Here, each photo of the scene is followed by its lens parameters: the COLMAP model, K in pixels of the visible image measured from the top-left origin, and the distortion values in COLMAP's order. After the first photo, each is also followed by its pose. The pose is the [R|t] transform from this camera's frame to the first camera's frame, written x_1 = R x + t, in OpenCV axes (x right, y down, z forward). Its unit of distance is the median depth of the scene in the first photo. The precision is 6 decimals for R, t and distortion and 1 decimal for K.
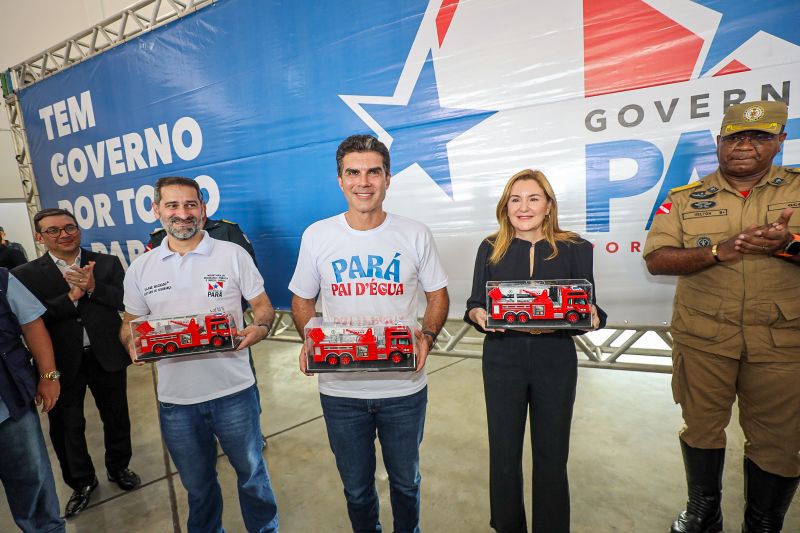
lens RADIAL K [[364.3, 0, 400.0], [0, 364.3, 266.5], [0, 0, 1]] dist [-0.043110, 0.011853]
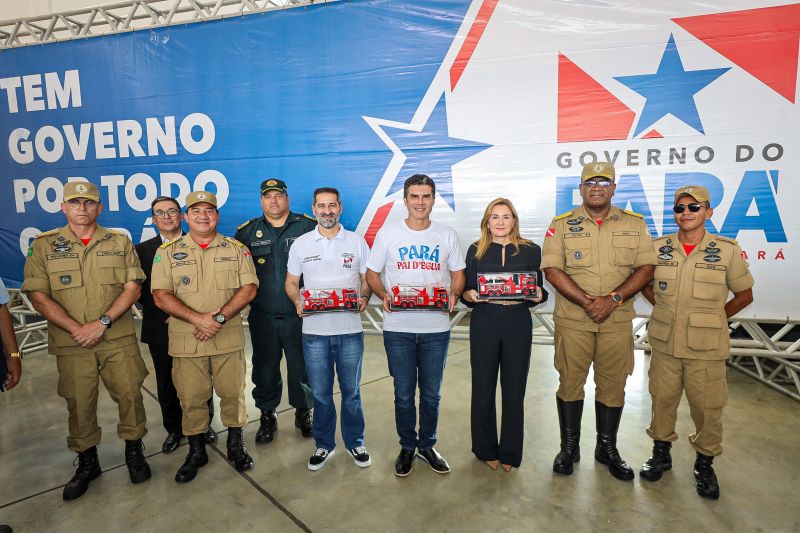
lens RADIAL K [[483.2, 0, 400.0], [0, 483.2, 266.5], [0, 0, 1]] dist [-0.006762, -0.000842]
pose [[0.991143, 0.047858, 0.123873, -0.245105], [-0.042810, 0.998153, -0.043095, 0.089174], [-0.125707, 0.037410, 0.991362, -0.635028]]
